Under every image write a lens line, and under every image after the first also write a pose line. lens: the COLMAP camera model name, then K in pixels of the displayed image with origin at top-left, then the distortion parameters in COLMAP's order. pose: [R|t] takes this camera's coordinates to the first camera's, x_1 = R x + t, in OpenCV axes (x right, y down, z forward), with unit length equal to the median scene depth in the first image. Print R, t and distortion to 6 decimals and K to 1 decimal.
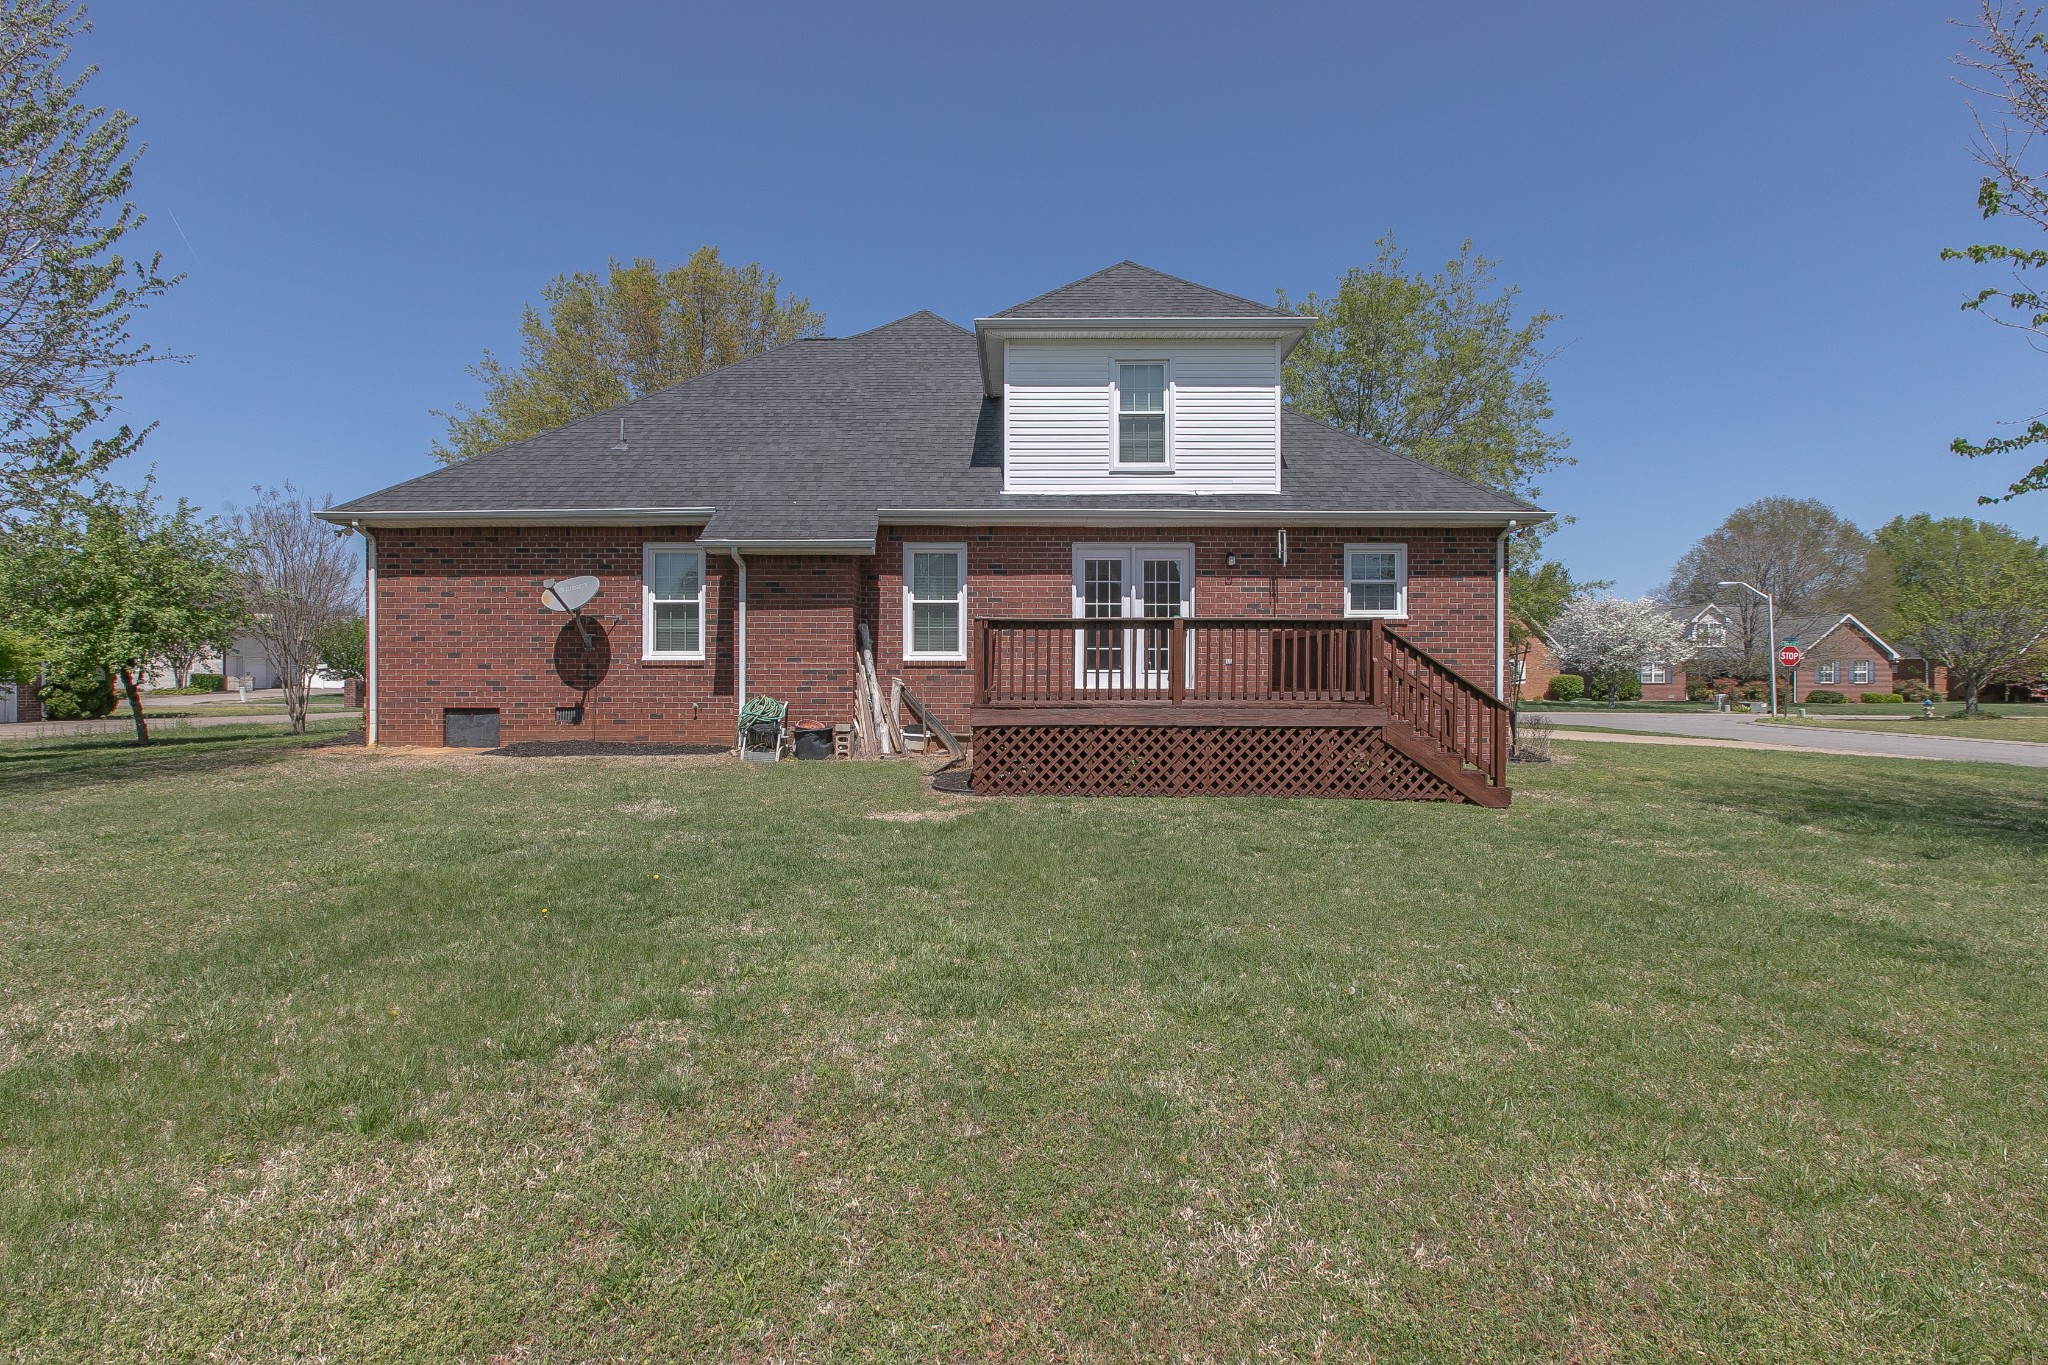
lens RADIAL K [[895.9, 0, 1024.1], [0, 895.9, 681.8], [0, 0, 1]] dist [-0.003211, -0.000081]
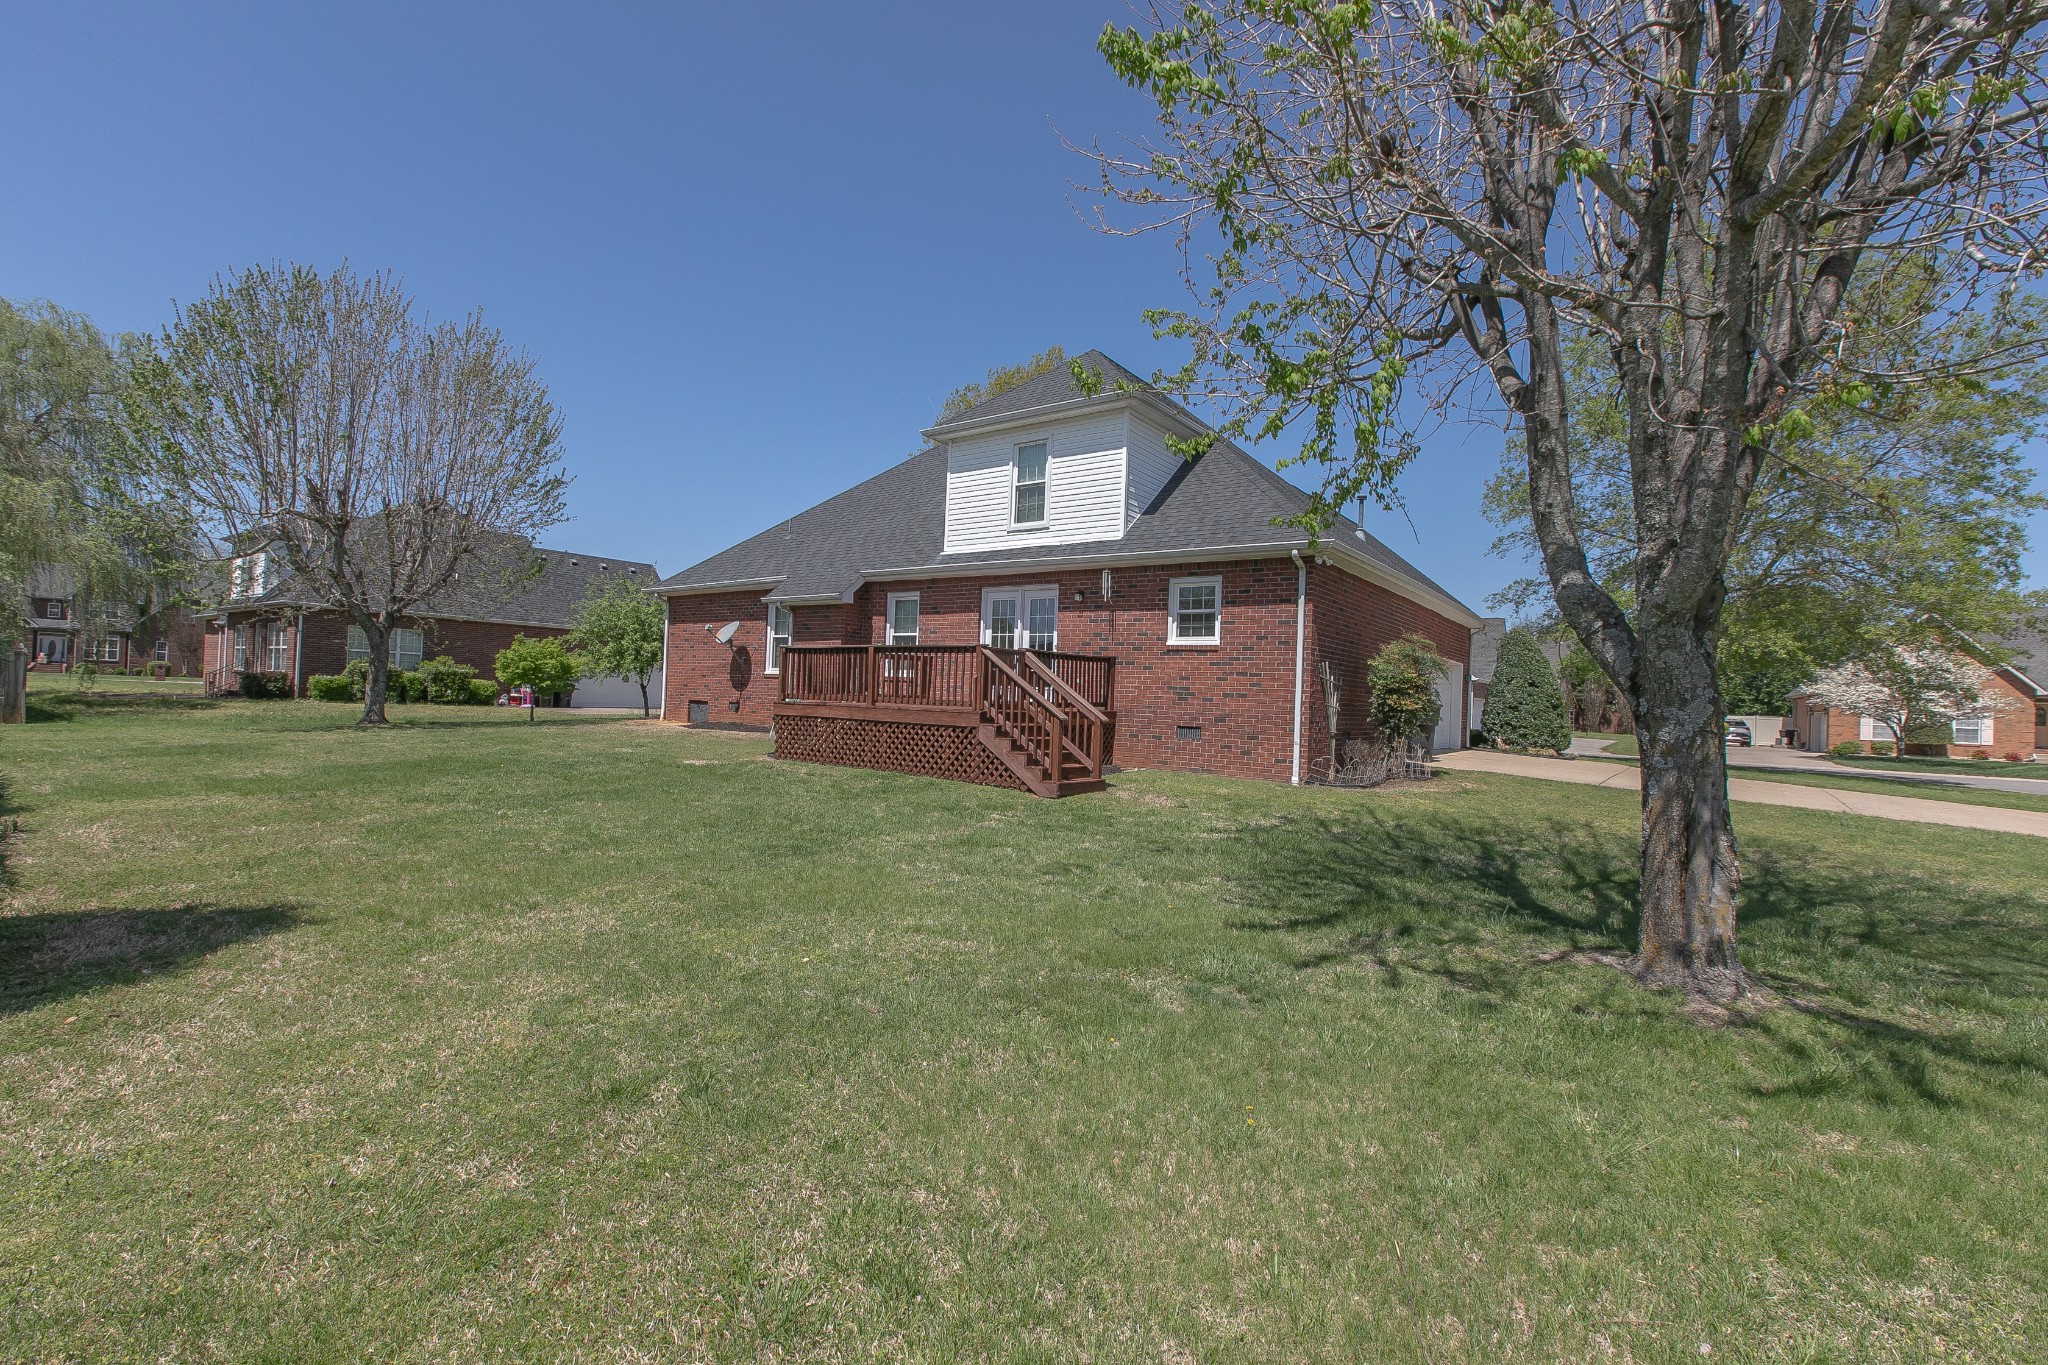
lens RADIAL K [[895.9, 0, 1025.2], [0, 895.9, 685.0], [0, 0, 1]] dist [-0.003211, -0.000081]
pose [[0.811866, 0.020446, -0.583486, 0.870180], [-0.036864, 0.999188, -0.016279, 0.004925], [0.582679, 0.034726, 0.811960, -0.019105]]
